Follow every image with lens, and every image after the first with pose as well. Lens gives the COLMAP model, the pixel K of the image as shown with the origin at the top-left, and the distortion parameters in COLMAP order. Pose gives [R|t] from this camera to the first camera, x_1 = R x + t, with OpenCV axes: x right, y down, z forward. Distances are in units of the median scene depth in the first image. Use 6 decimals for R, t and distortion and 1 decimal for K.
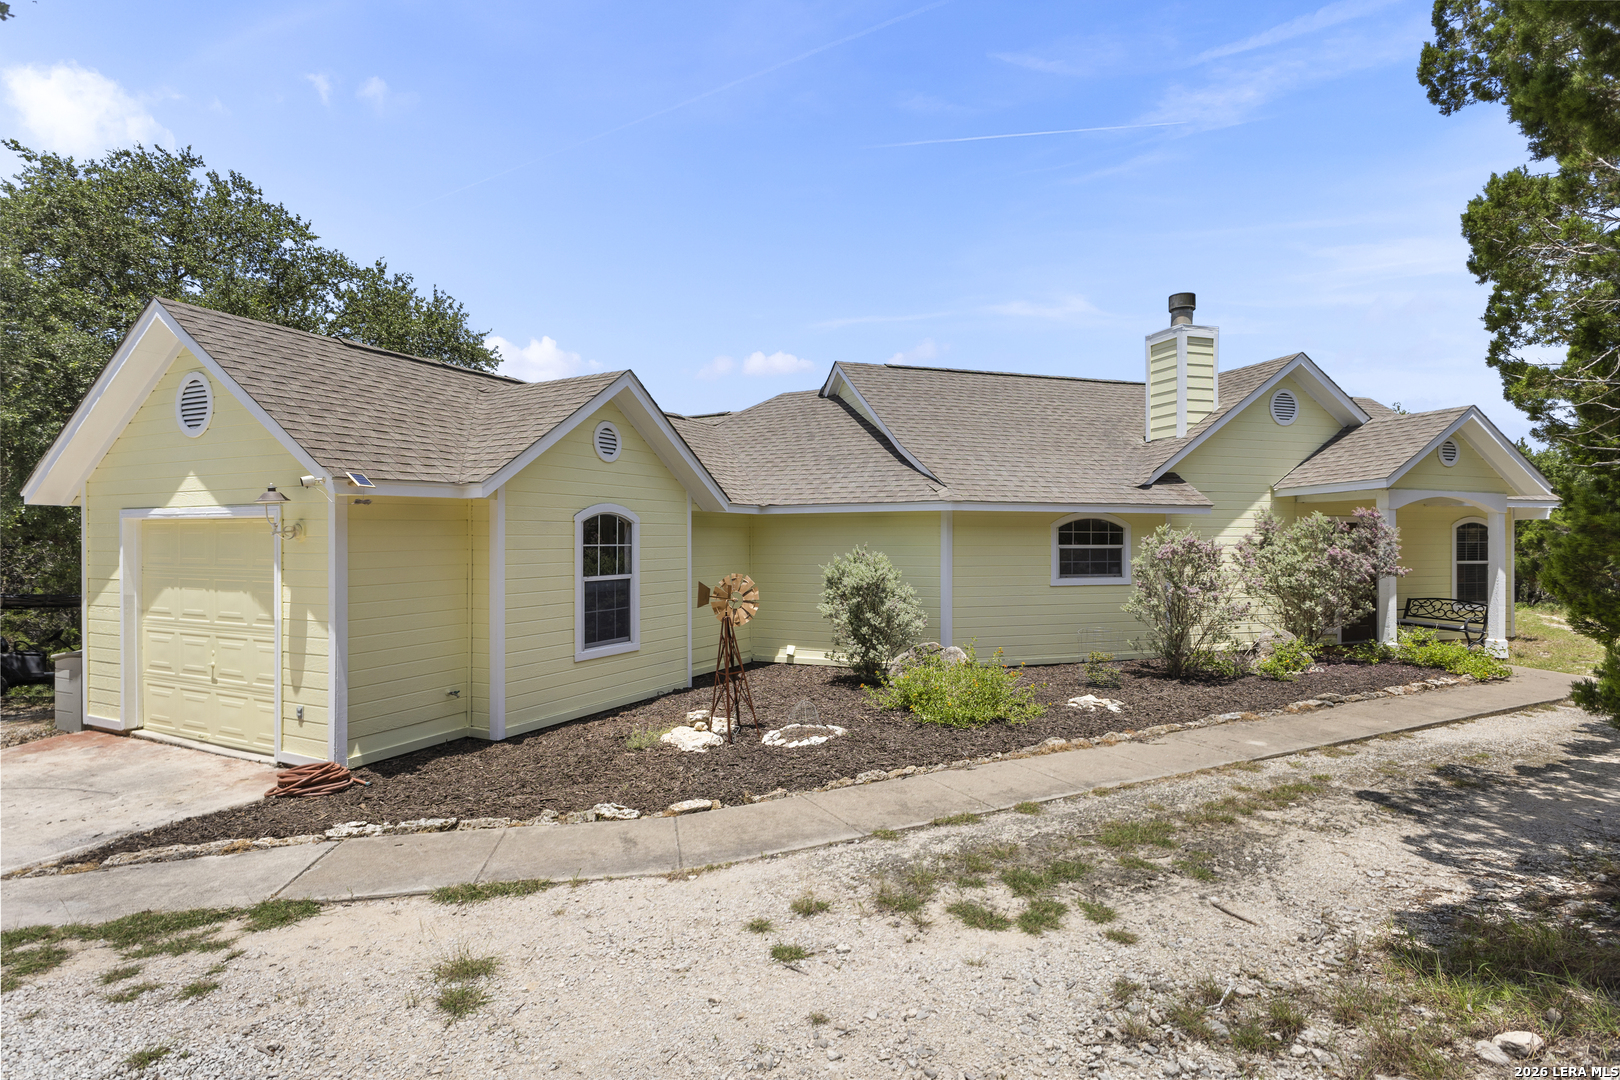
lens RADIAL K [[840.1, 0, 810.0], [0, 840.1, 540.0], [0, 0, 1]] dist [0.021395, -0.000216]
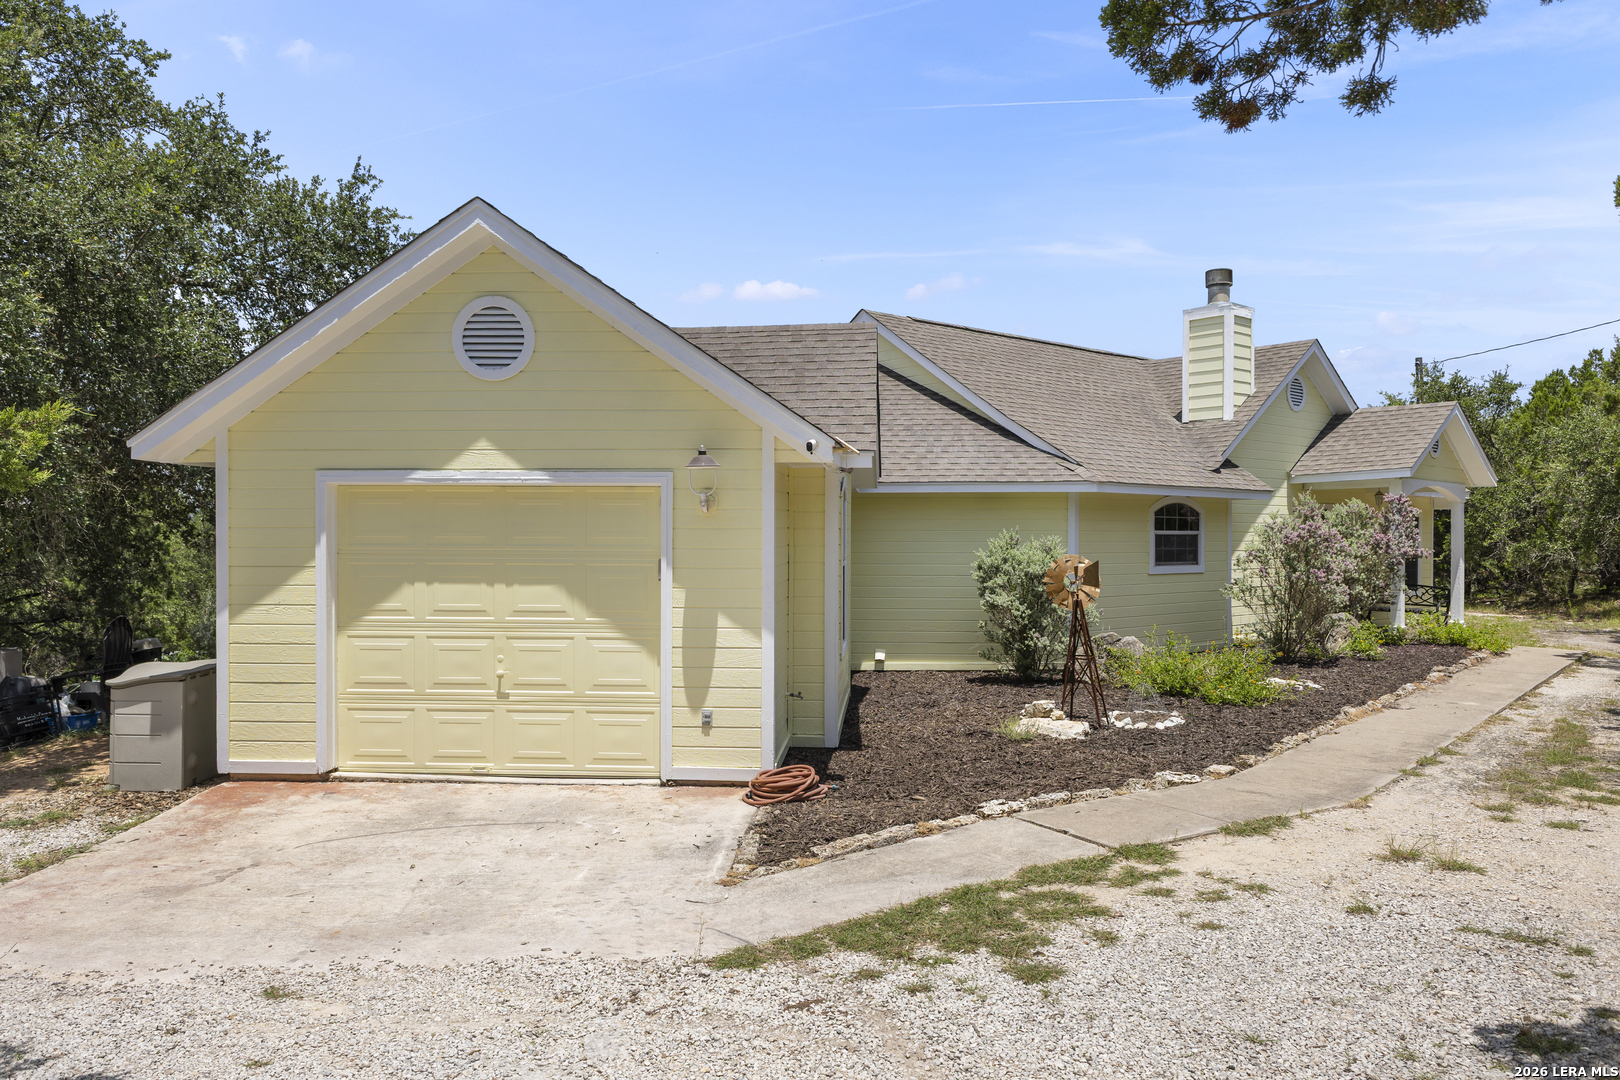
lens RADIAL K [[1207.9, 0, 810.0], [0, 1207.9, 540.0], [0, 0, 1]] dist [0.031524, -0.006976]
pose [[0.919053, 0.000761, 0.394134, -0.587323], [-0.001199, 0.999999, 0.000864, 0.015510], [-0.394133, -0.001266, 0.919053, -0.086371]]
